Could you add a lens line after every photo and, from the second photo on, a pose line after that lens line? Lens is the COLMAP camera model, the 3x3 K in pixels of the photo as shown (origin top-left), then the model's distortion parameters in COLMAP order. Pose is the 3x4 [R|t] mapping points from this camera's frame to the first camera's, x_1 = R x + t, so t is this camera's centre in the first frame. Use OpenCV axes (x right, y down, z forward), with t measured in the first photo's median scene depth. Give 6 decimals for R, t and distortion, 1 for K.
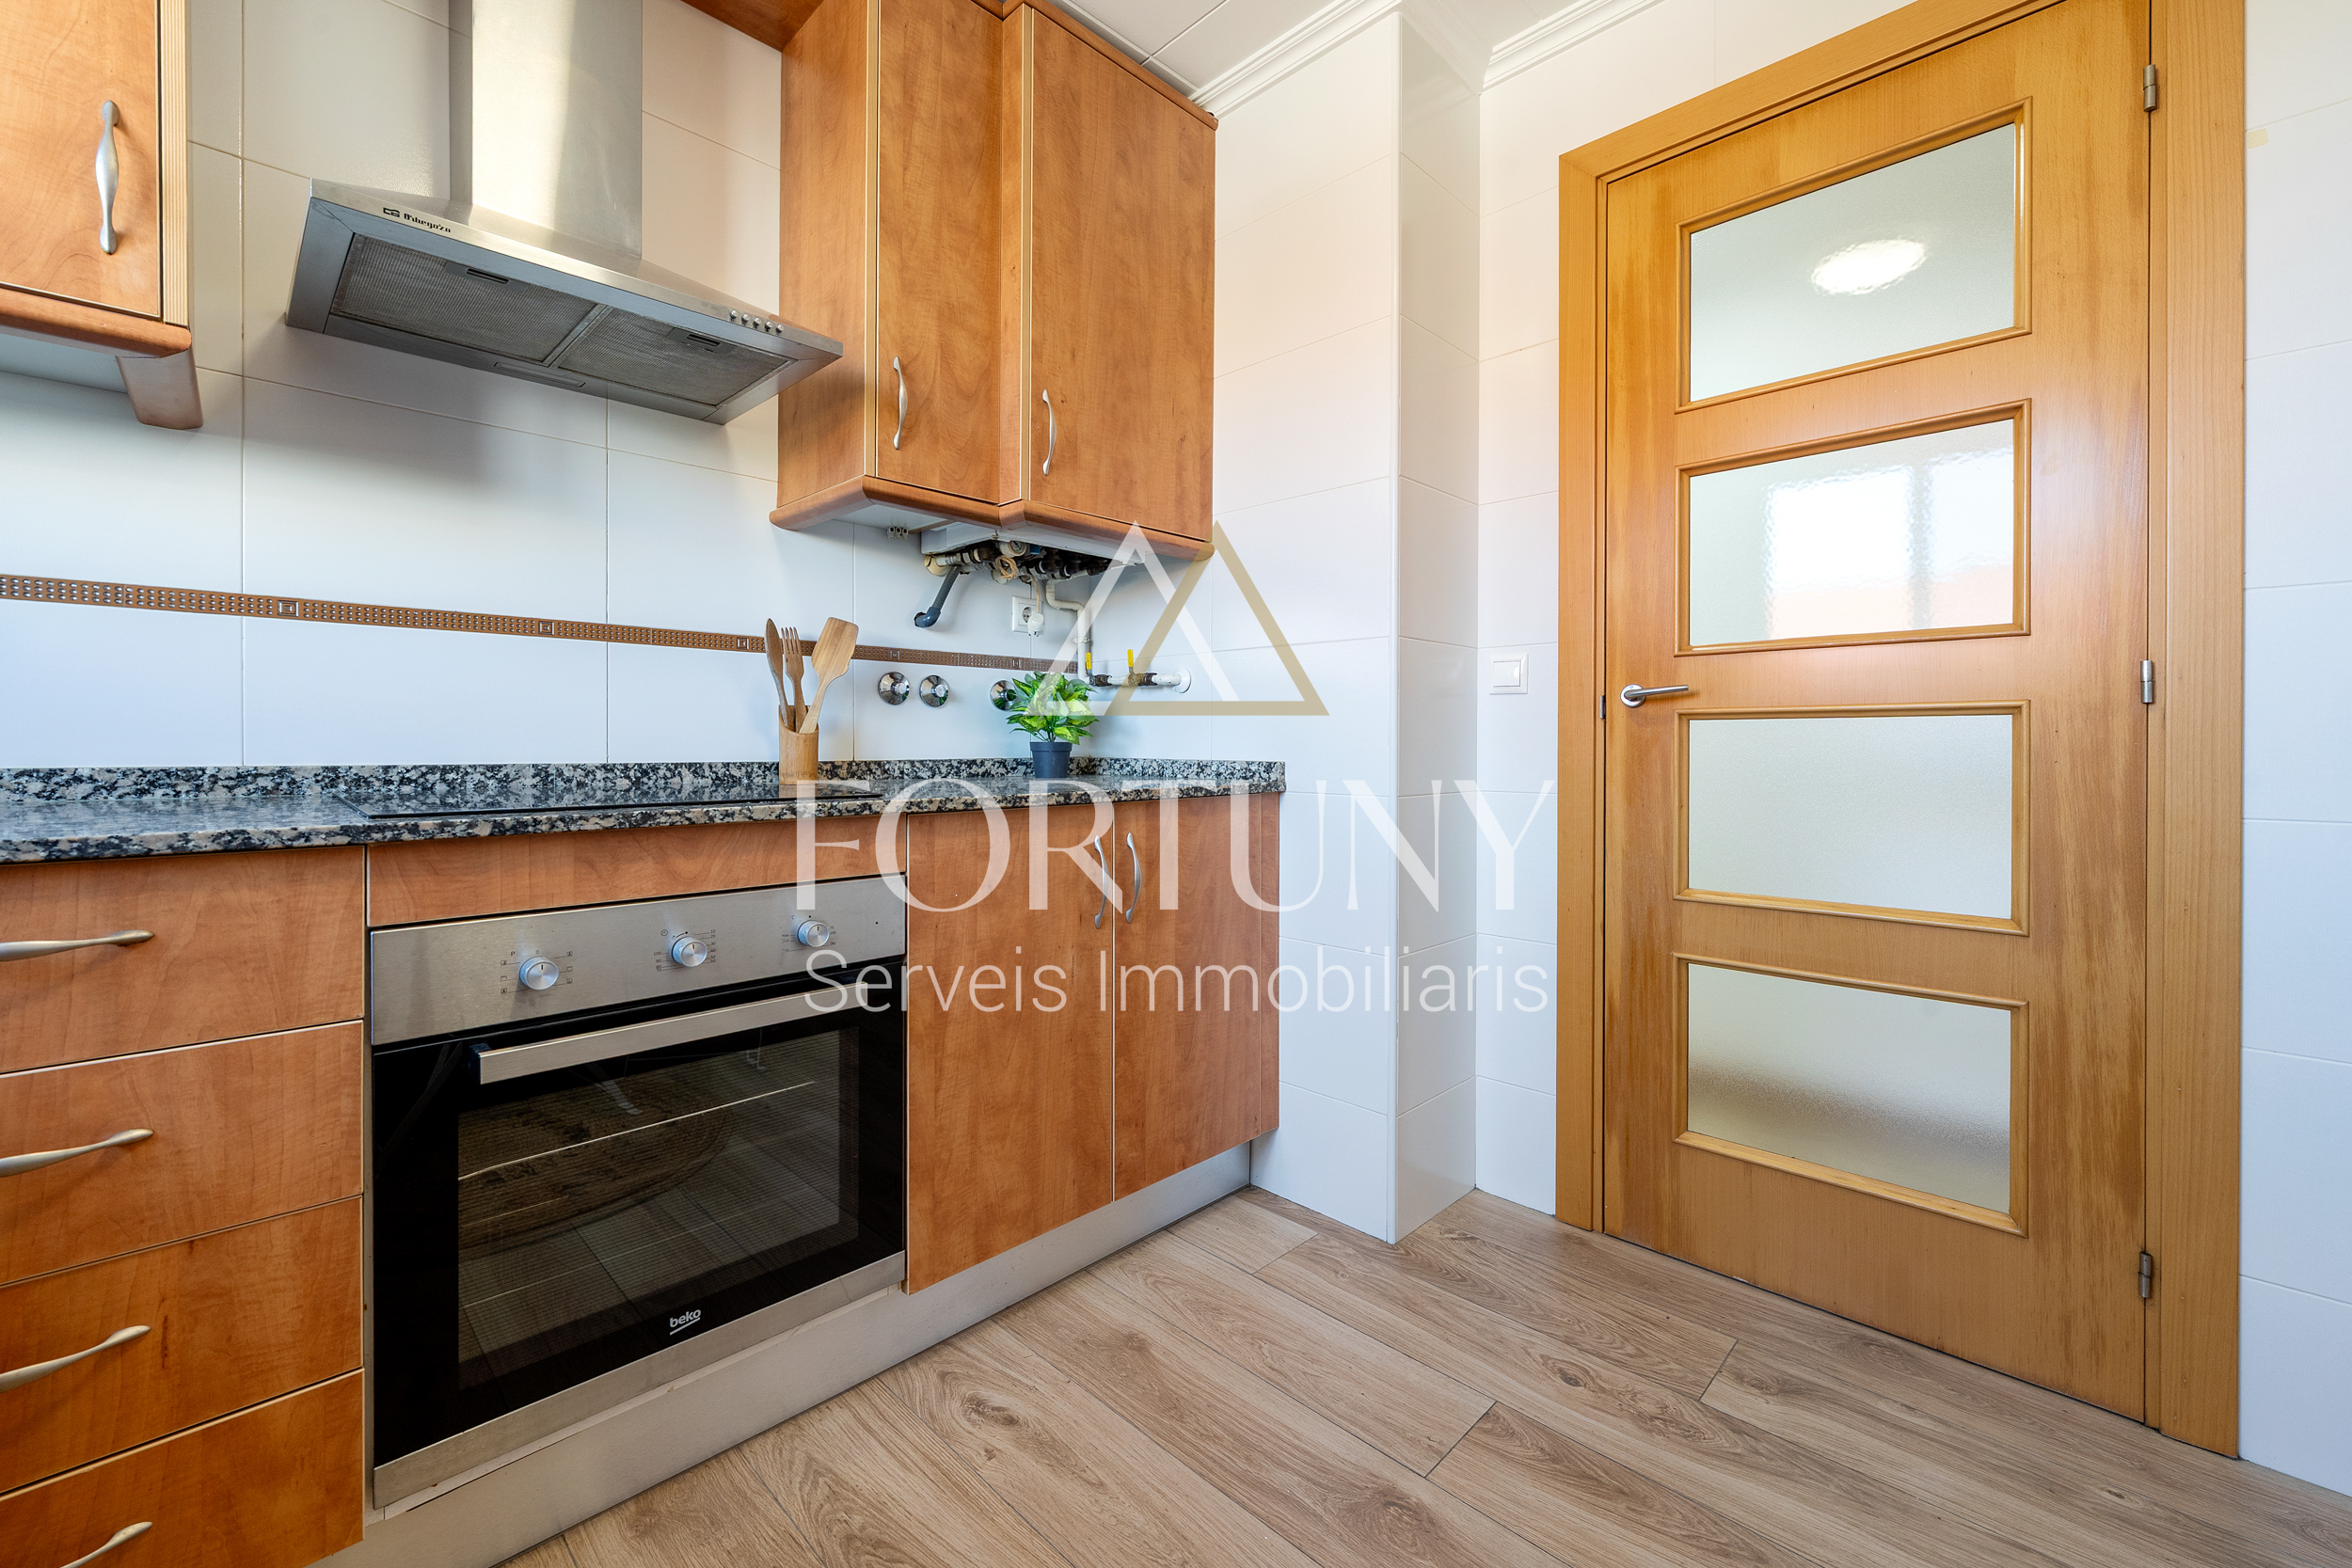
lens RADIAL K [[948.4, 0, 1165.7], [0, 948.4, 750.2], [0, 0, 1]] dist [-0.001884, 0.000069]
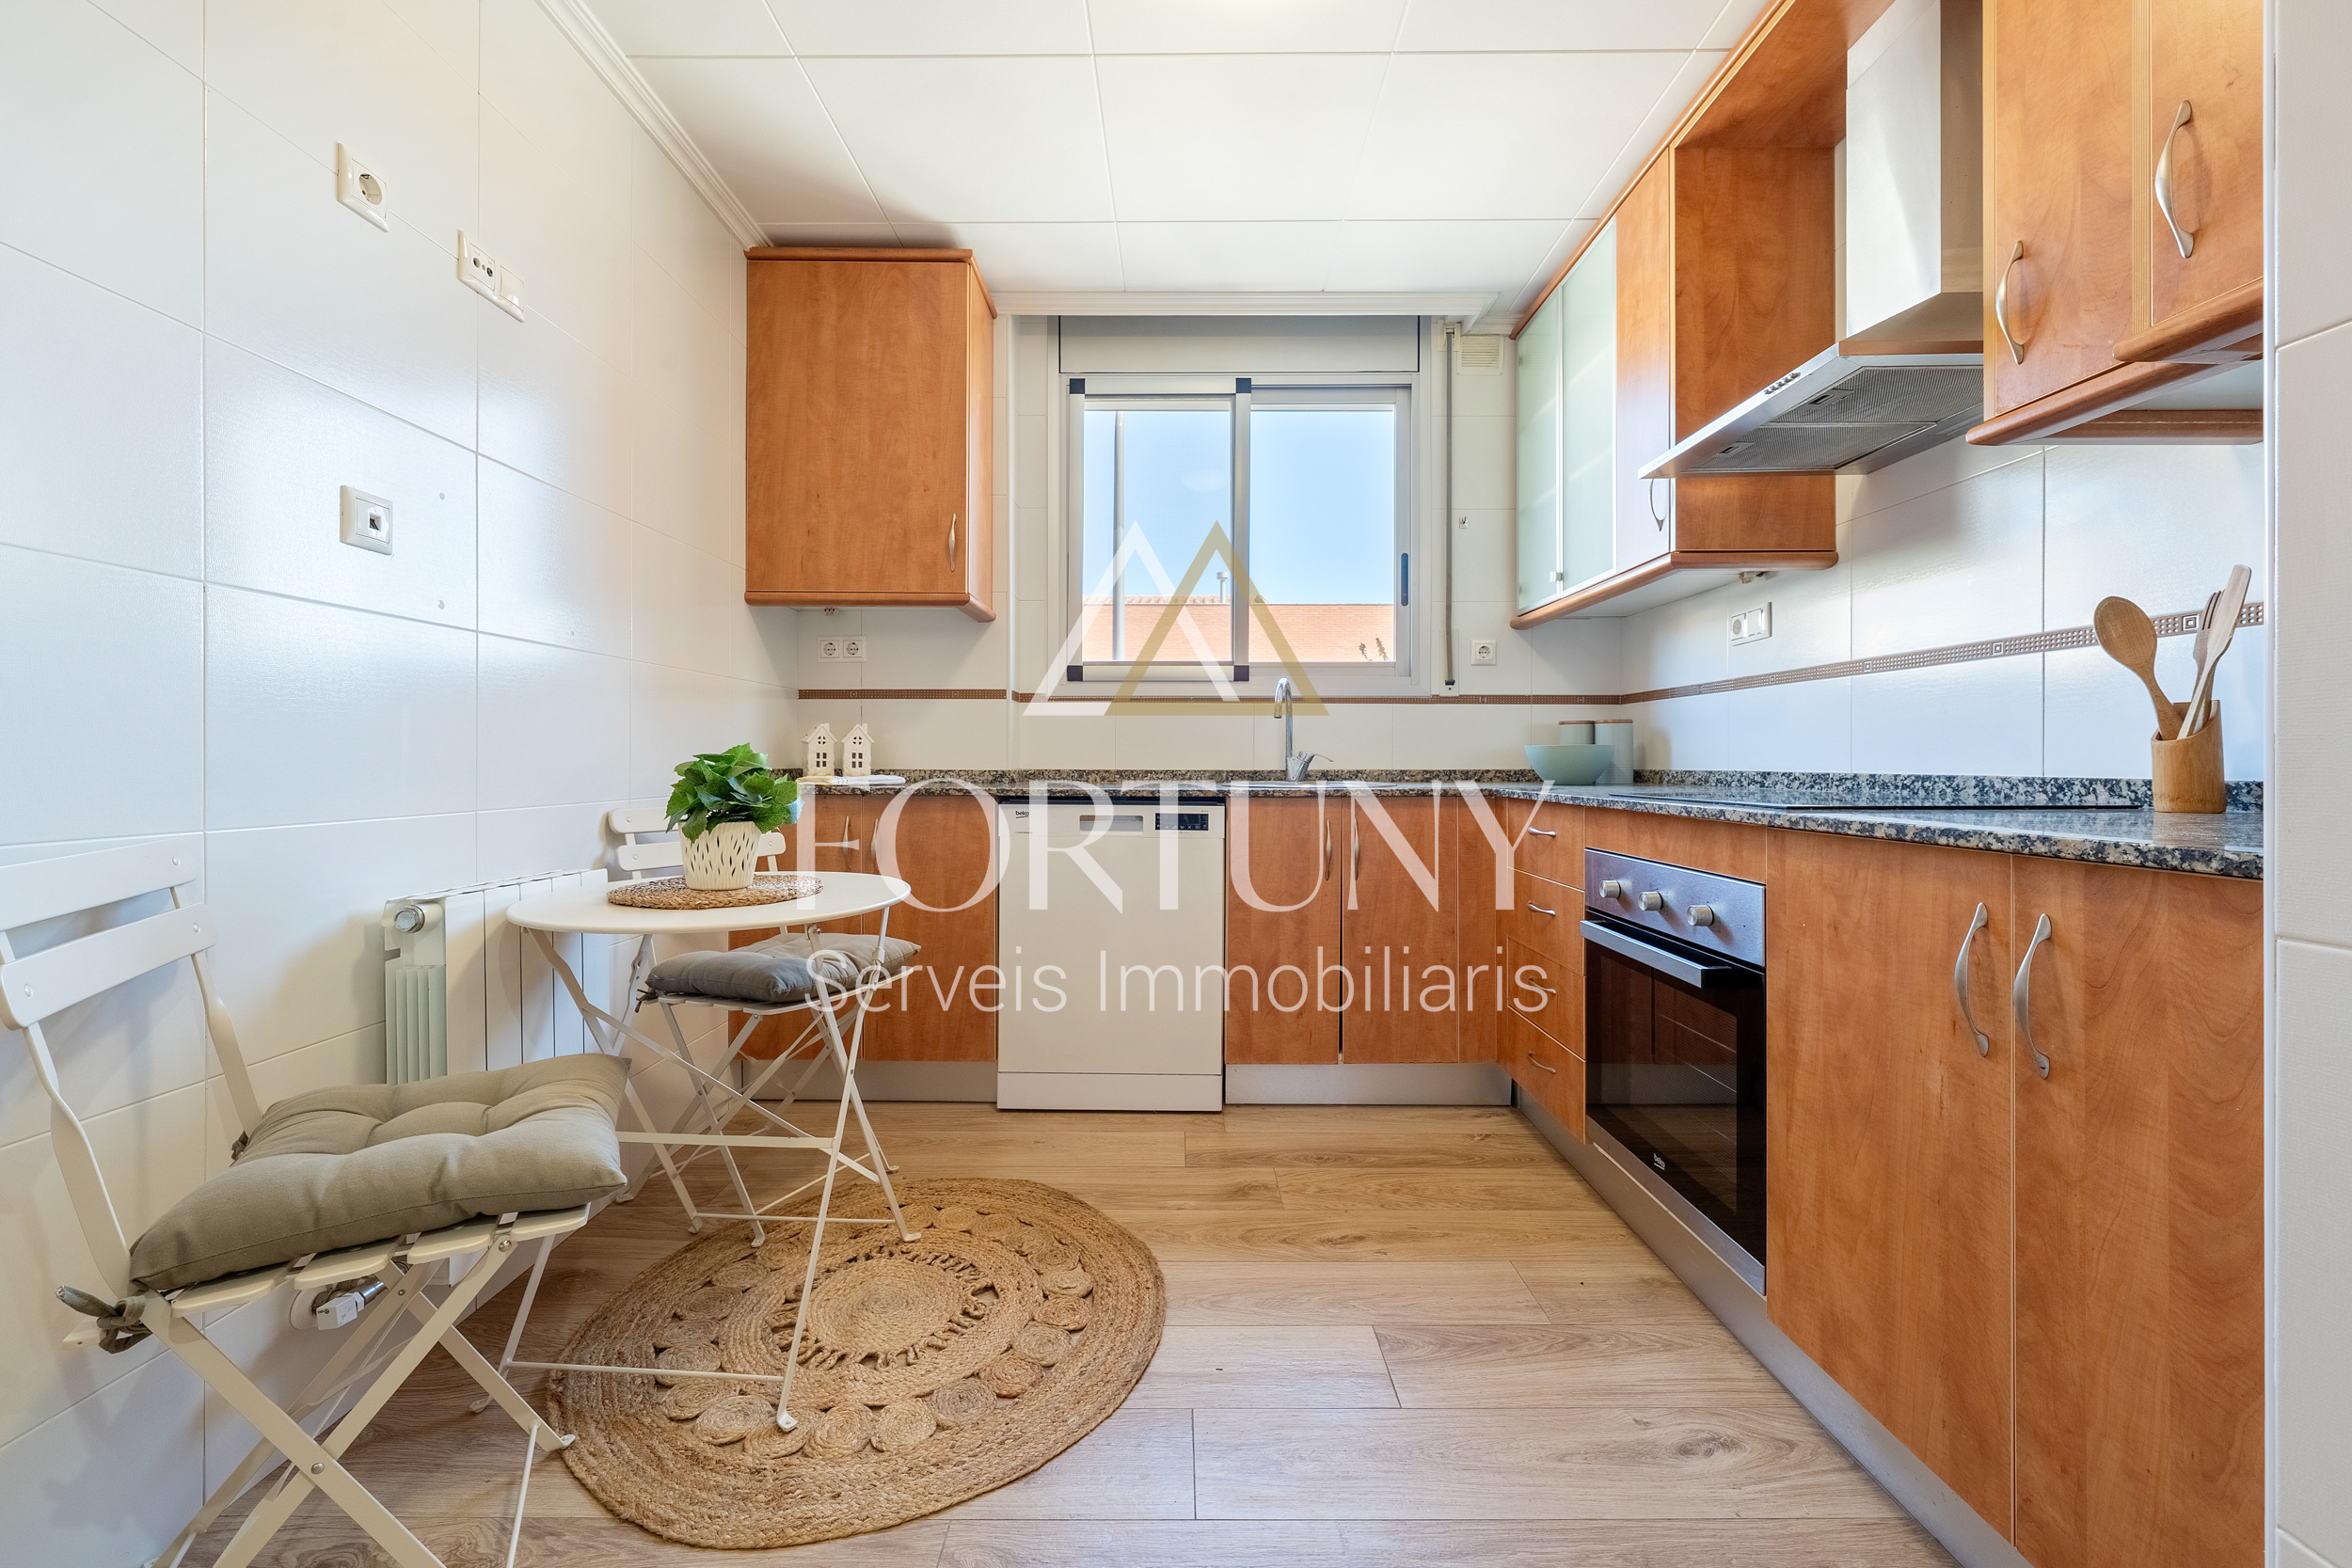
lens RADIAL K [[969.8, 0, 1167.5], [0, 969.8, 767.4], [0, 0, 1]] dist [-0.000017, -0.000297]
pose [[-0.713133, 0.002245, -0.701025, 0.753032], [-0.005931, 0.999940, 0.009236, -0.000029], [0.701003, 0.010745, -0.713077, 1.097583]]
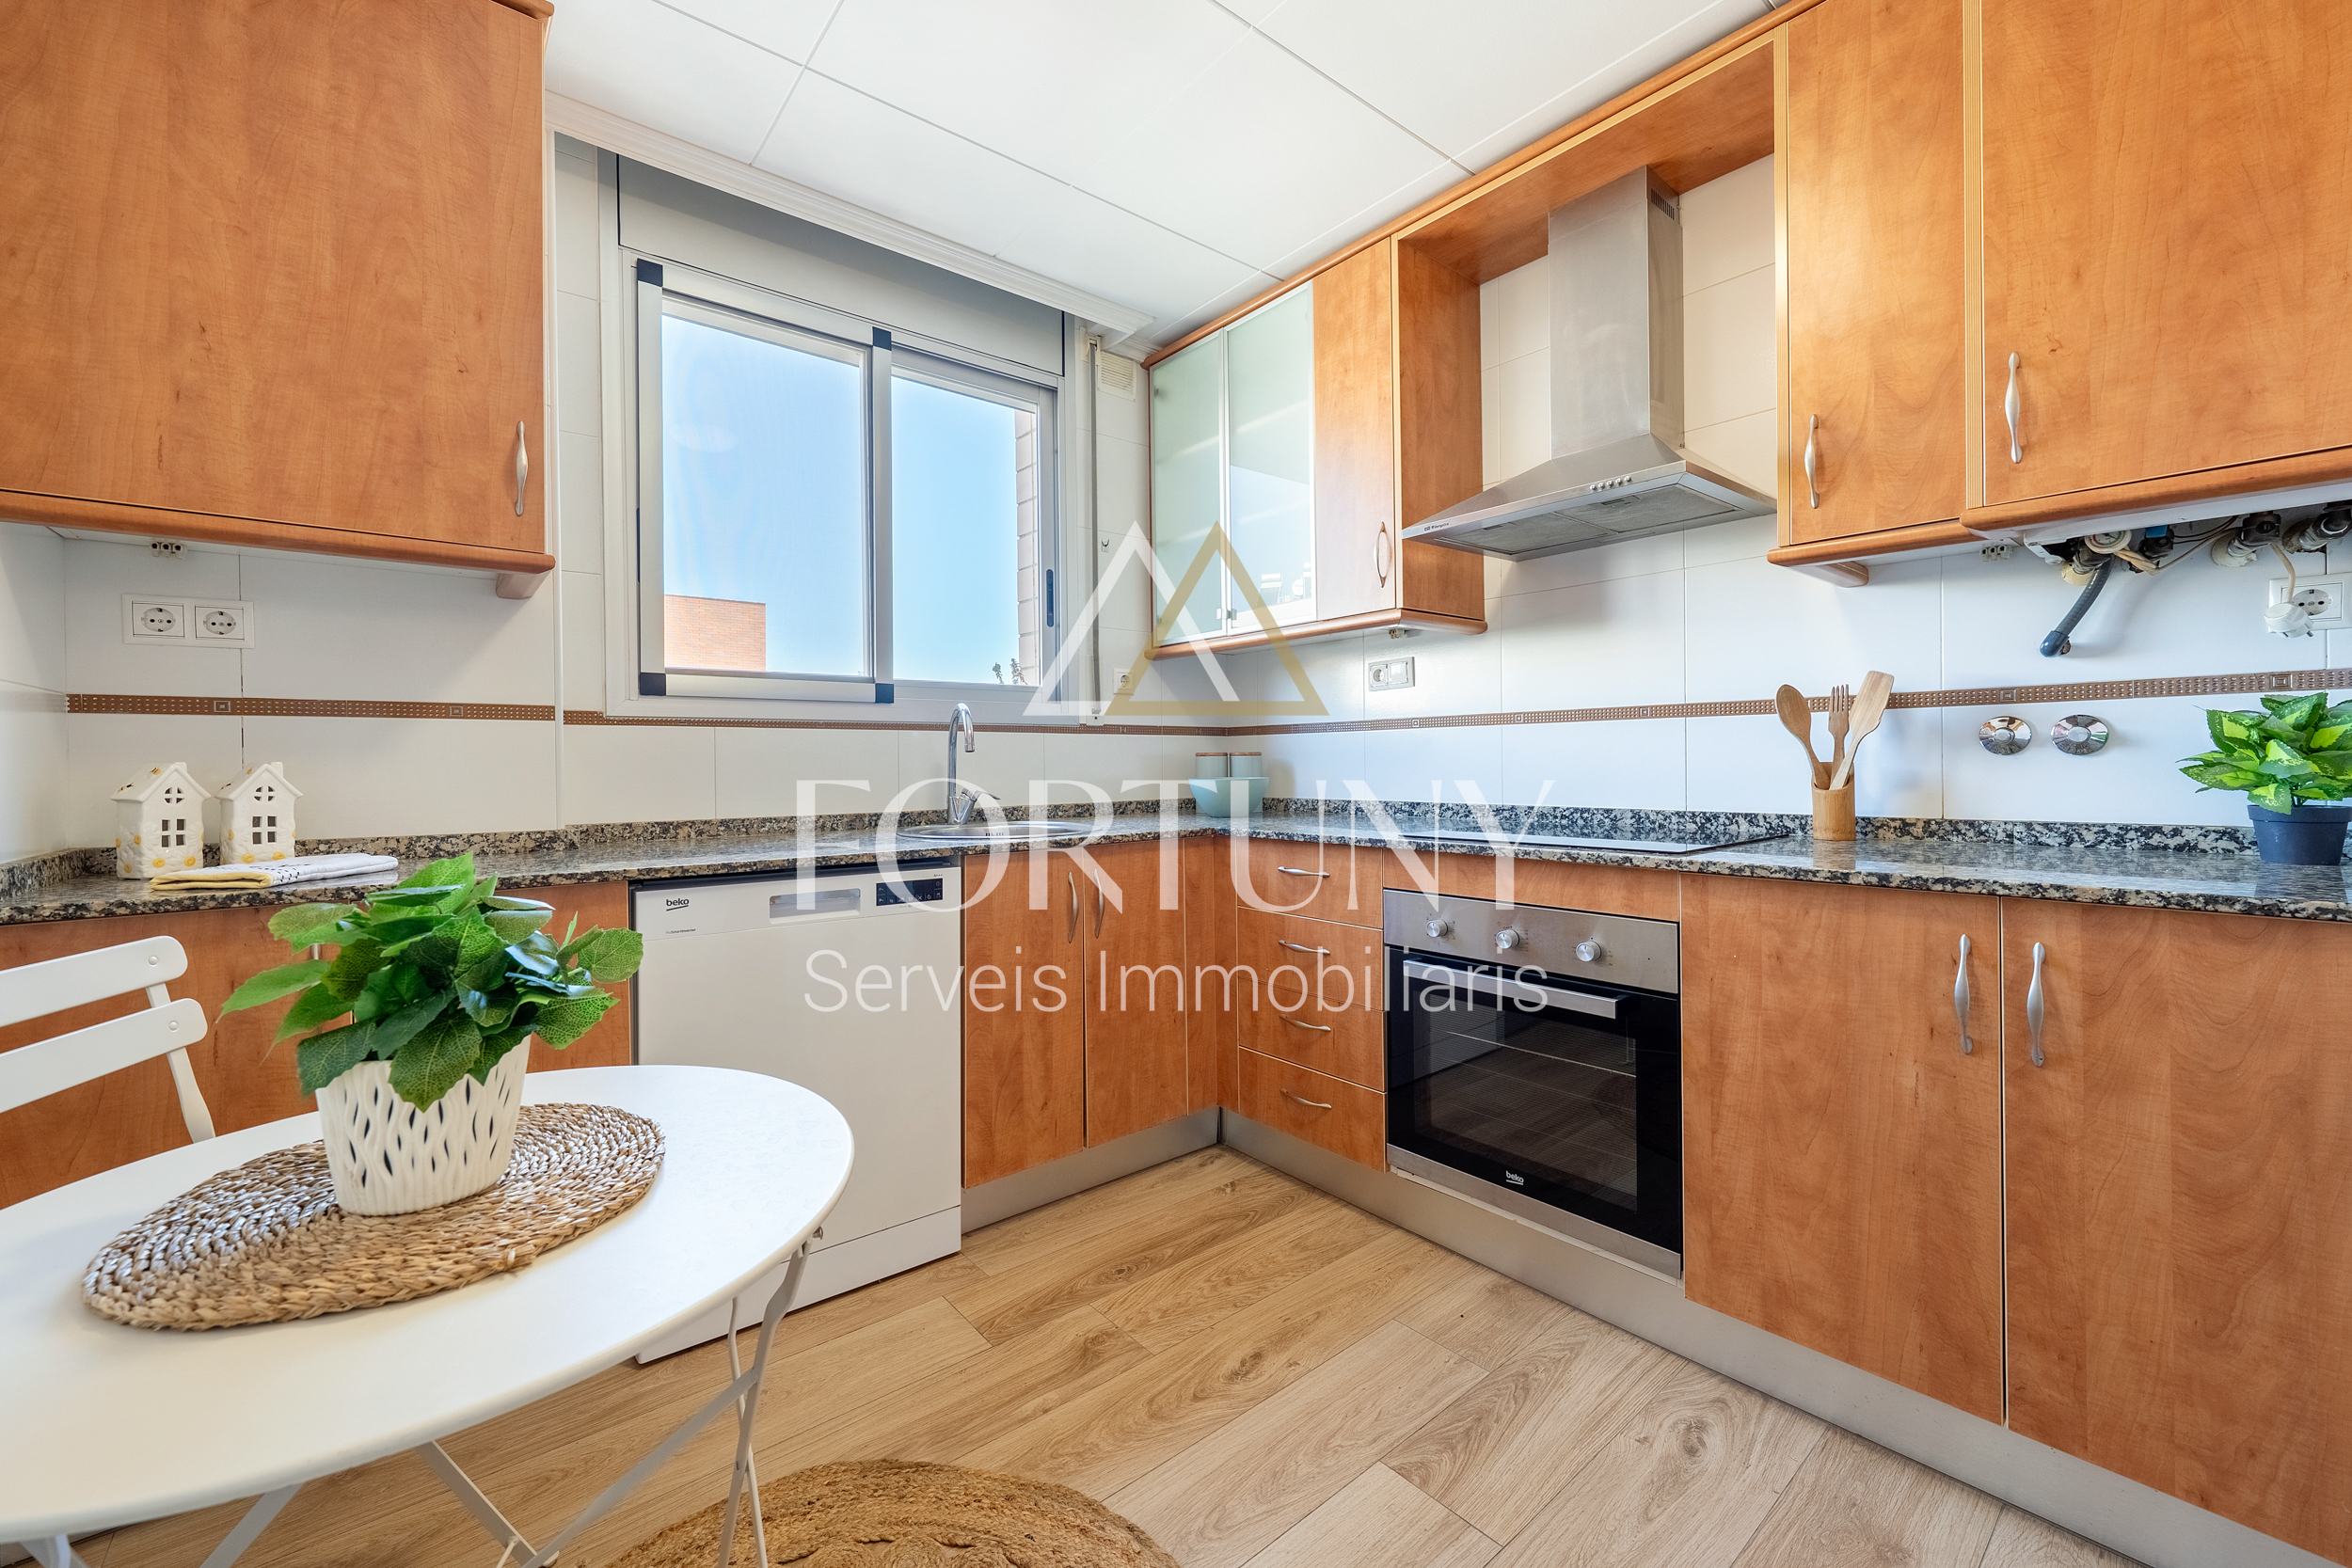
lens RADIAL K [[948.4, 0, 1180.5], [0, 948.4, 770.5], [0, 0, 1]] dist [-0.001884, 0.000069]
pose [[-0.089956, 0.008127, -0.995913, 0.776716], [0.004800, 0.999959, 0.007726, -0.055447], [0.995934, -0.004085, -0.089991, 0.435588]]
